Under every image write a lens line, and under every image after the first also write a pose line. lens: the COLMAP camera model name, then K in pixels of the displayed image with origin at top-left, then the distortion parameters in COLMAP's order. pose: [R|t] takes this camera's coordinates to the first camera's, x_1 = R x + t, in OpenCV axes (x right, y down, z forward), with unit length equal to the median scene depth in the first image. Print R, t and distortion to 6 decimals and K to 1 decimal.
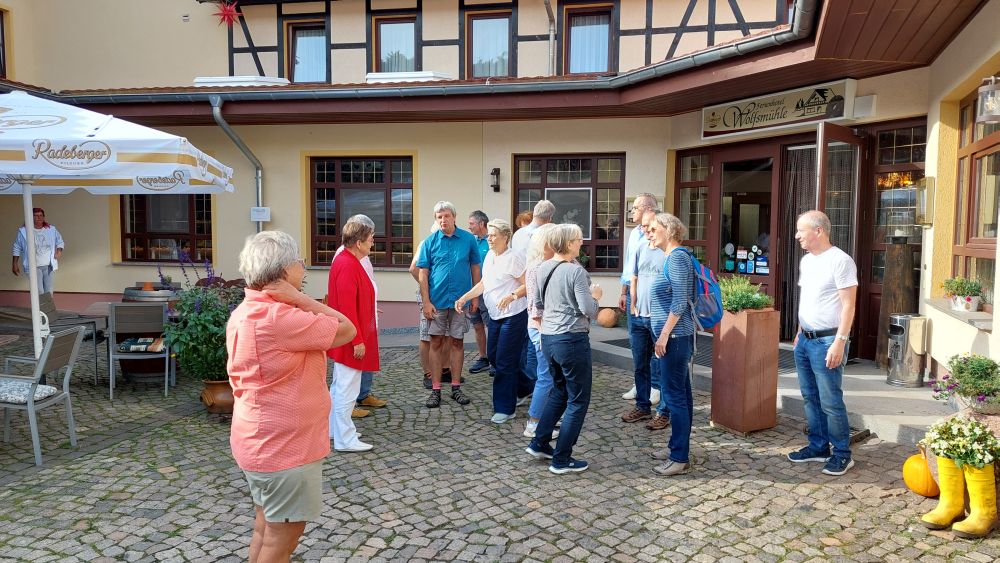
lens RADIAL K [[734.6, 0, 500.0], [0, 734.6, 285.2], [0, 0, 1]] dist [0.067222, -0.049923]
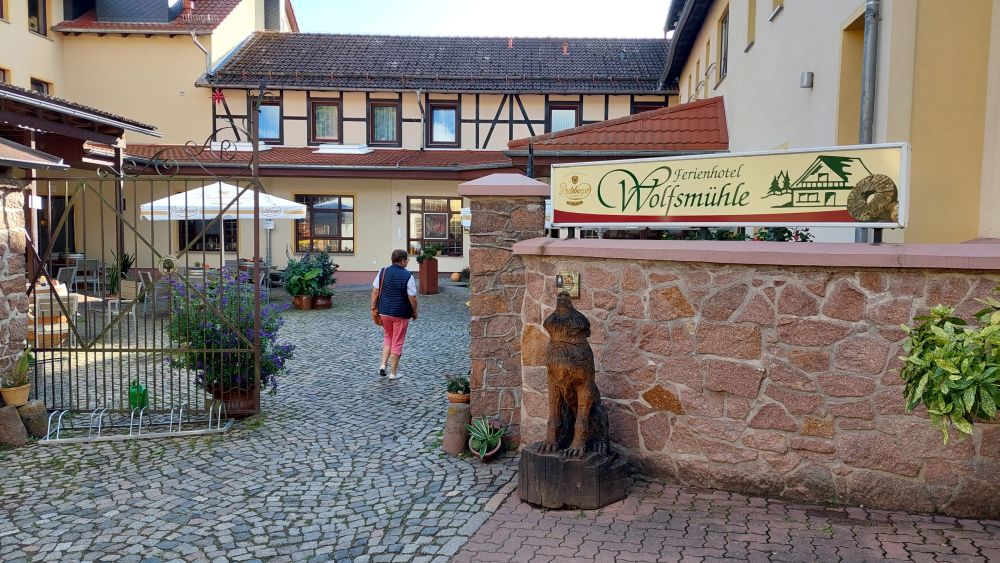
lens RADIAL K [[734.6, 0, 499.5], [0, 734.6, 278.3], [0, 0, 1]] dist [0.067222, -0.049923]
pose [[0.980401, -0.009747, 0.196771, -0.097014], [0.010194, 0.999947, -0.001260, 0.035787], [-0.196748, 0.003241, 0.980449, -0.728921]]
